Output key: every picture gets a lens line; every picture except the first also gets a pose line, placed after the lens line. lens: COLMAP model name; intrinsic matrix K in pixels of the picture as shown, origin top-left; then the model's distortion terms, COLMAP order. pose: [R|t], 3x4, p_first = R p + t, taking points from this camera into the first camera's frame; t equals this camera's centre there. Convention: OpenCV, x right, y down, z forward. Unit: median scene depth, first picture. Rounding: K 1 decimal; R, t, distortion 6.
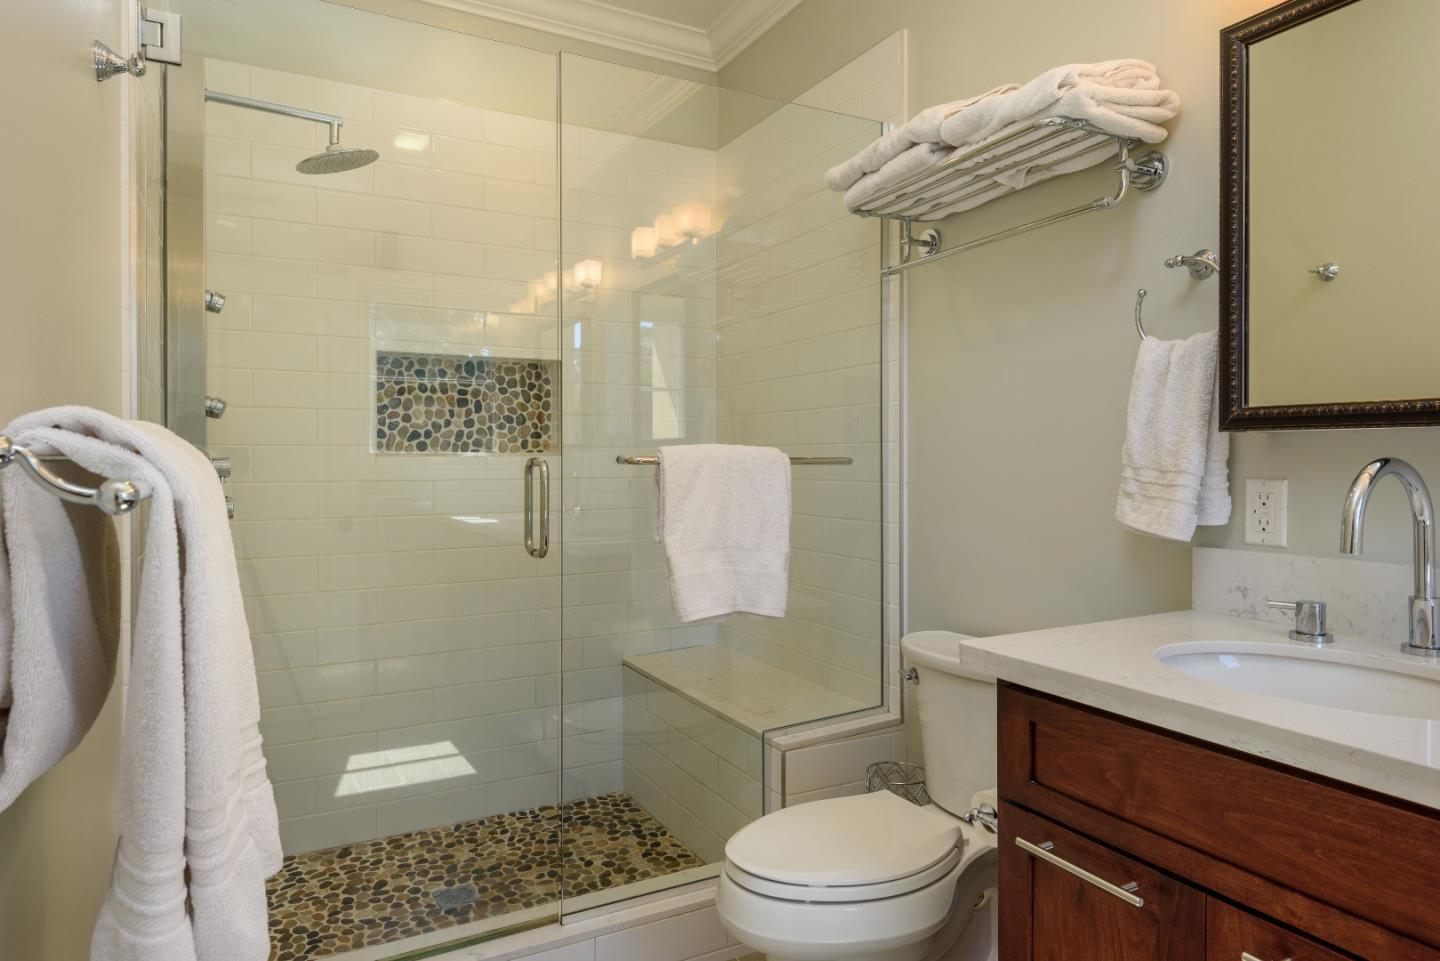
lens RADIAL K [[877.6, 0, 714.6], [0, 877.6, 461.5], [0, 0, 1]] dist [0.026043, -0.022212]
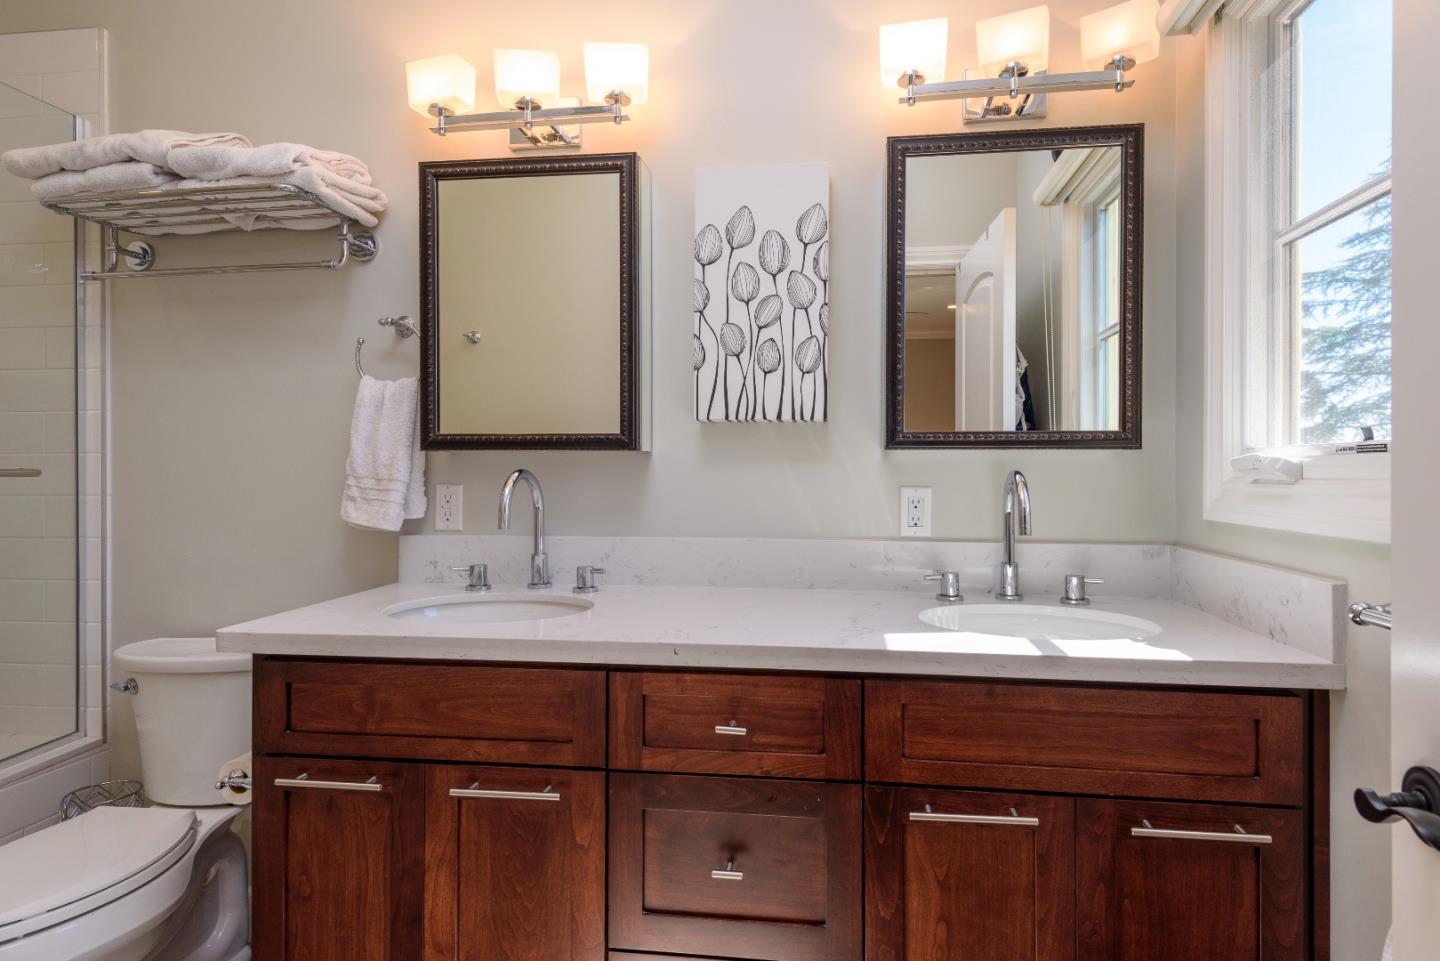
lens RADIAL K [[877.6, 0, 726.8], [0, 877.6, 476.1], [0, 0, 1]] dist [0.026043, -0.022212]
pose [[0.609175, -0.001782, 0.793034, -0.212261], [0.002128, 0.999998, 0.000613, 0.005888], [-0.793033, 0.001314, 0.609177, -0.207635]]
